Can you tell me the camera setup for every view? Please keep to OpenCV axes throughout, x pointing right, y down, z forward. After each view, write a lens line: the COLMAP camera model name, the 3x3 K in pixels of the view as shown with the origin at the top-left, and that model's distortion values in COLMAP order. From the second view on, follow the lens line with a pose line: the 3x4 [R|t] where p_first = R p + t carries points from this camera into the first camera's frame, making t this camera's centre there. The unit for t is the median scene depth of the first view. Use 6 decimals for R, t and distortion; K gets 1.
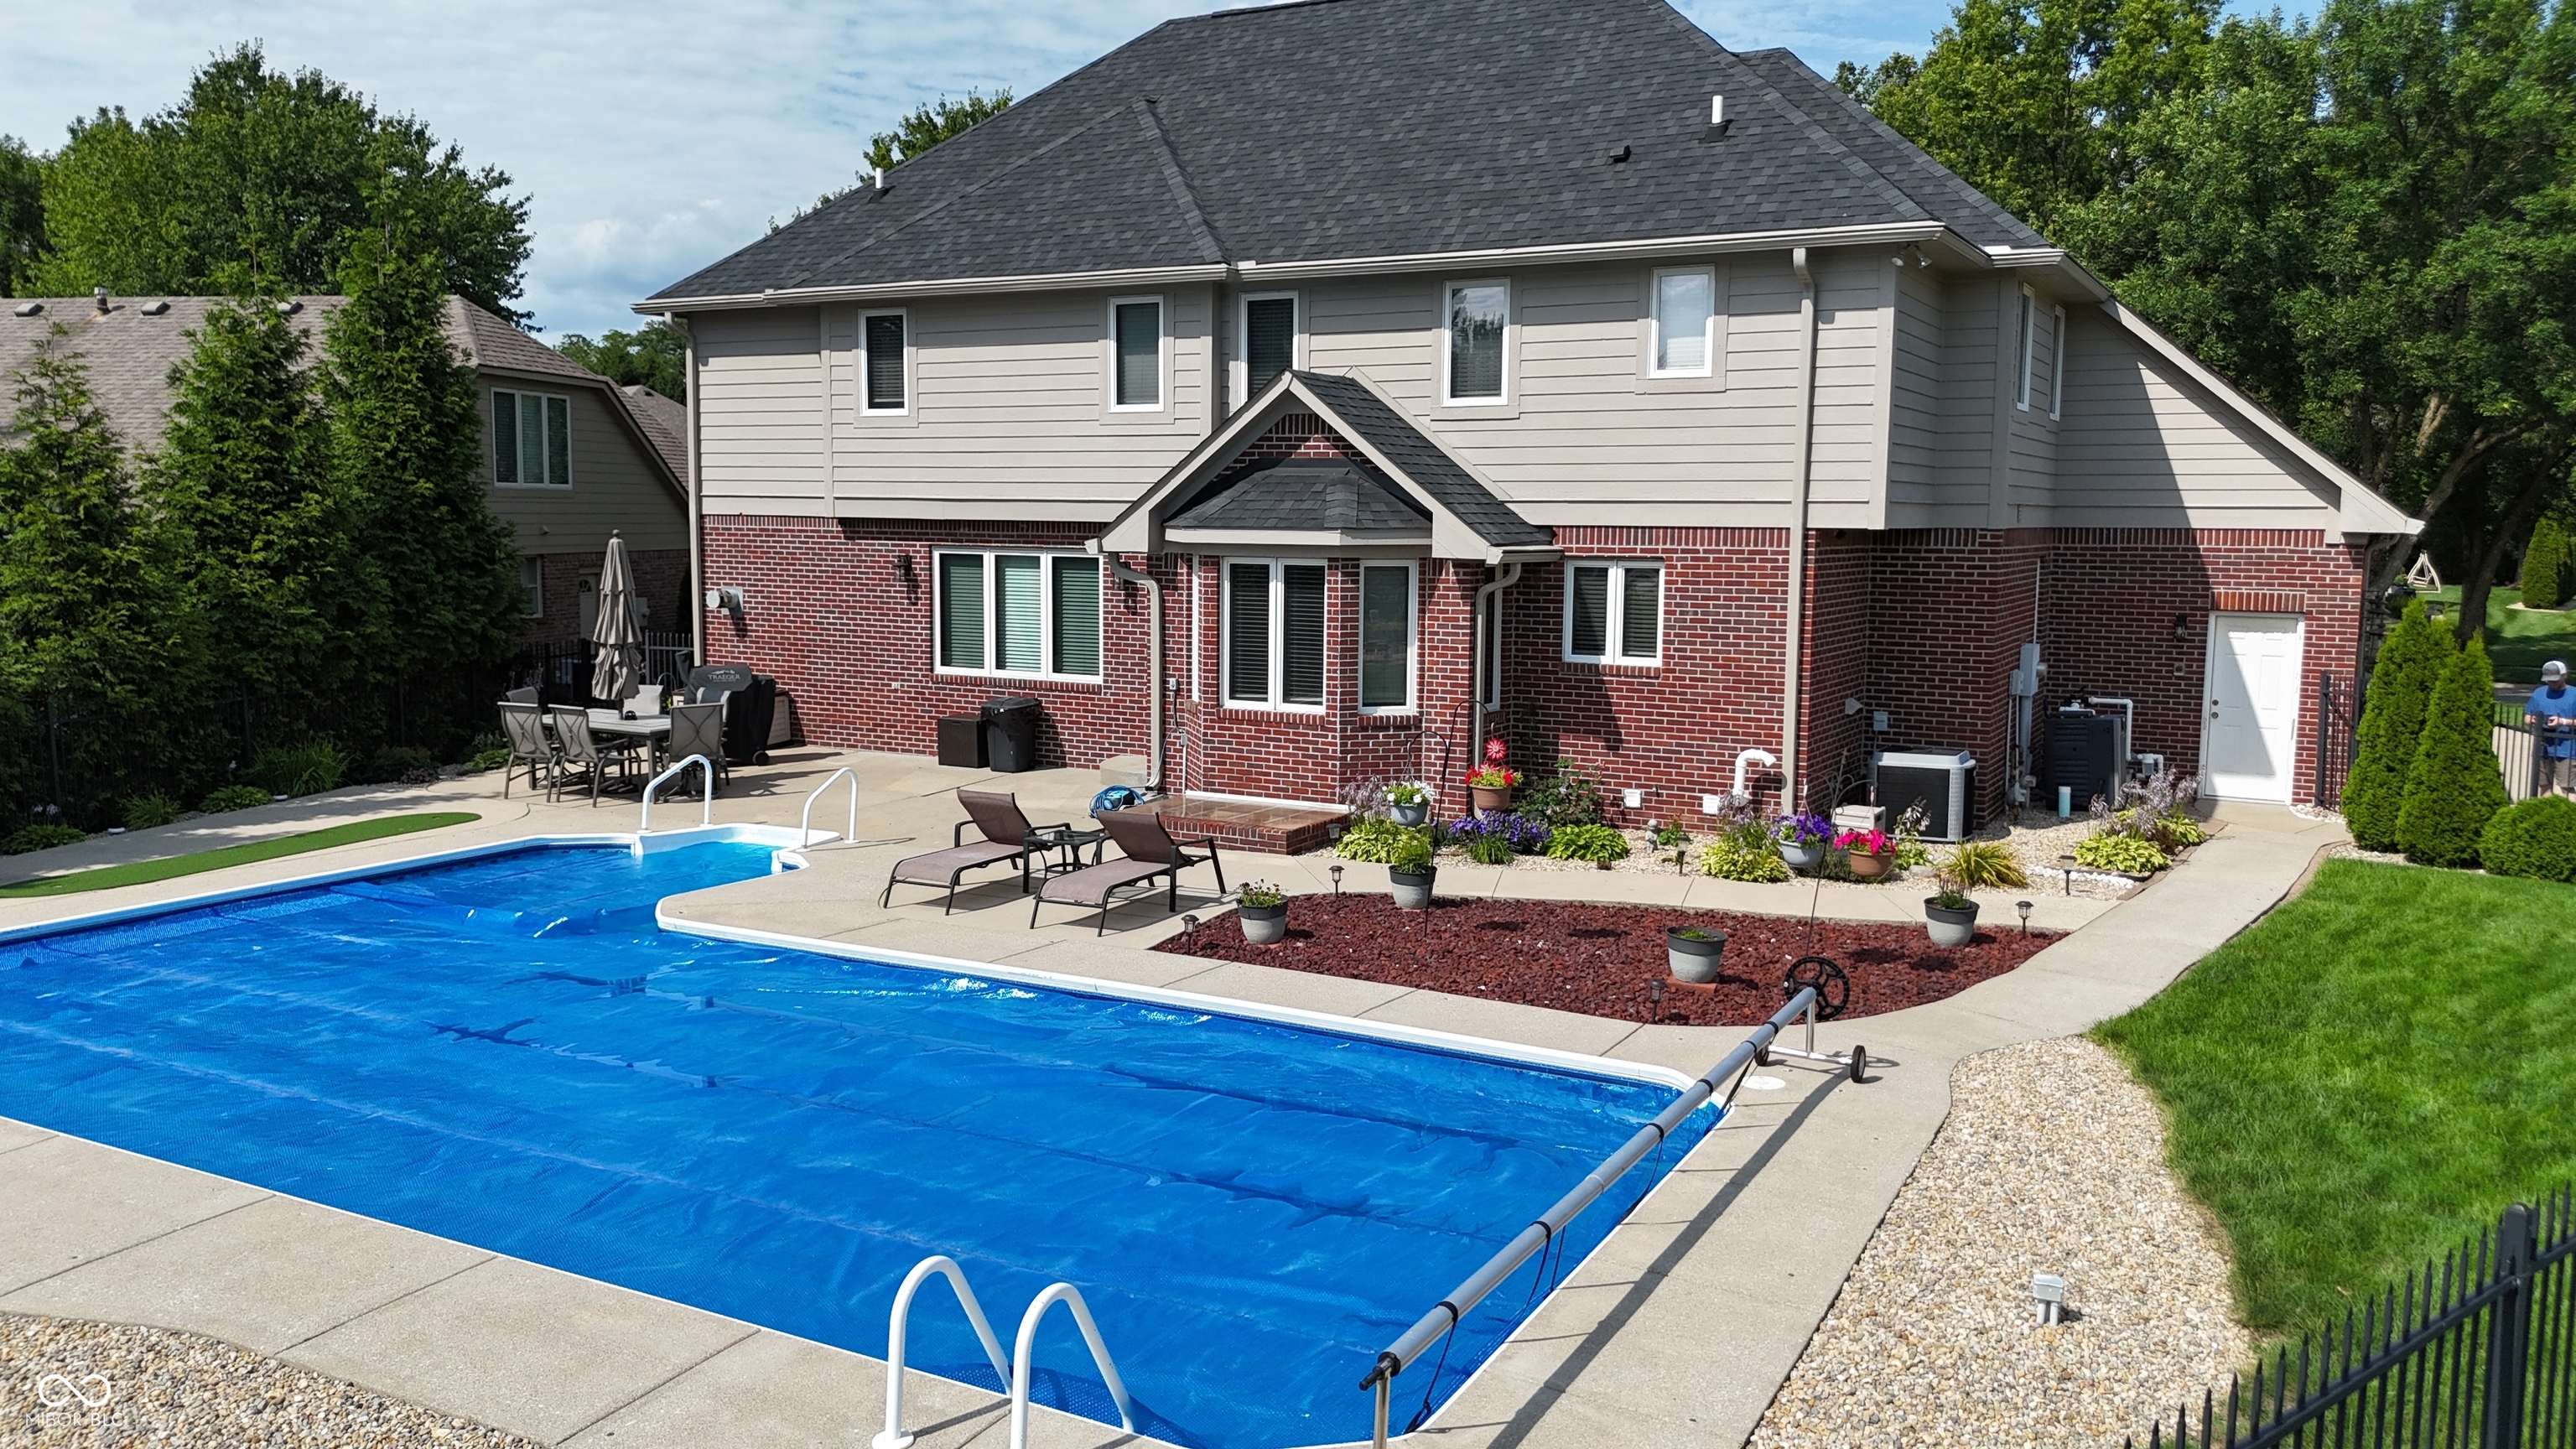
lens RADIAL K [[1898.0, 0, 1296.8], [0, 1898.0, 720.9], [0, 0, 1]] dist [0.070271, -0.065258]
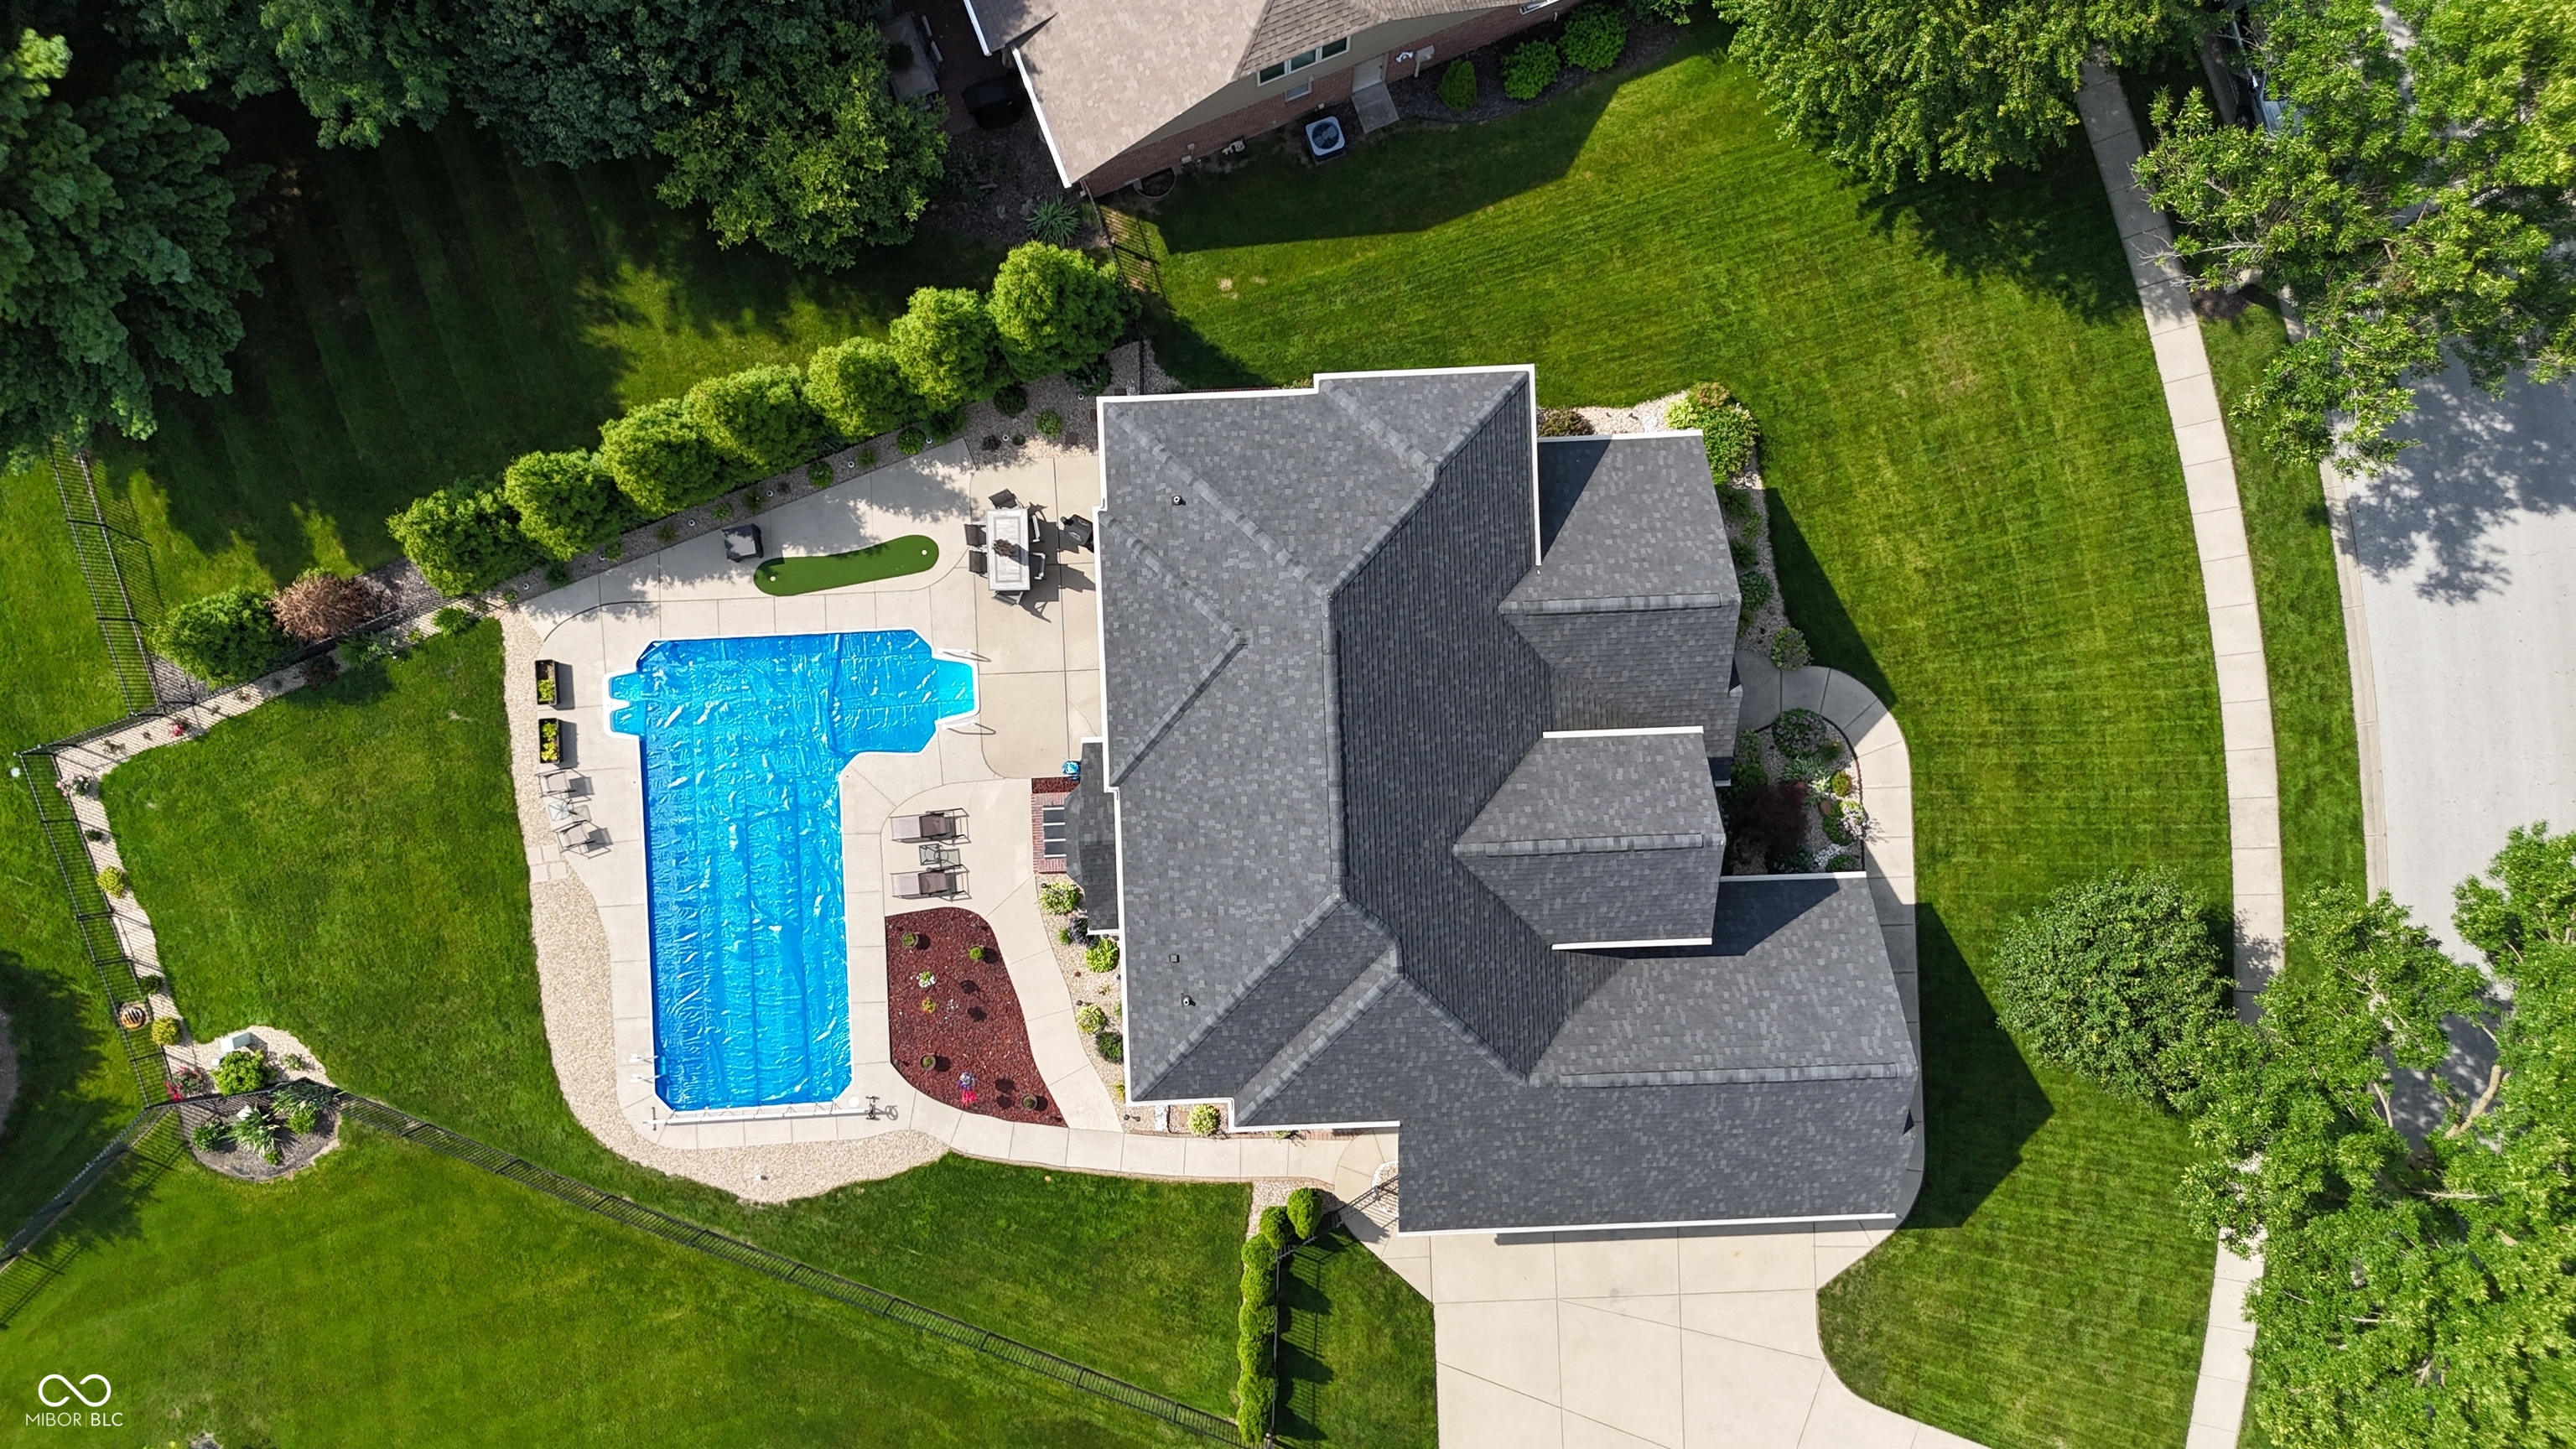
lens RADIAL K [[1898.0, 0, 1301.4], [0, 1898.0, 719.2], [0, 0, 1]] dist [0.070271, -0.065258]
pose [[0.518839, 0.854754, -0.014158, 0.040216], [-0.088752, 0.070330, 0.993568, -2.427087], [0.850252, -0.514246, 0.112352, 0.992574]]
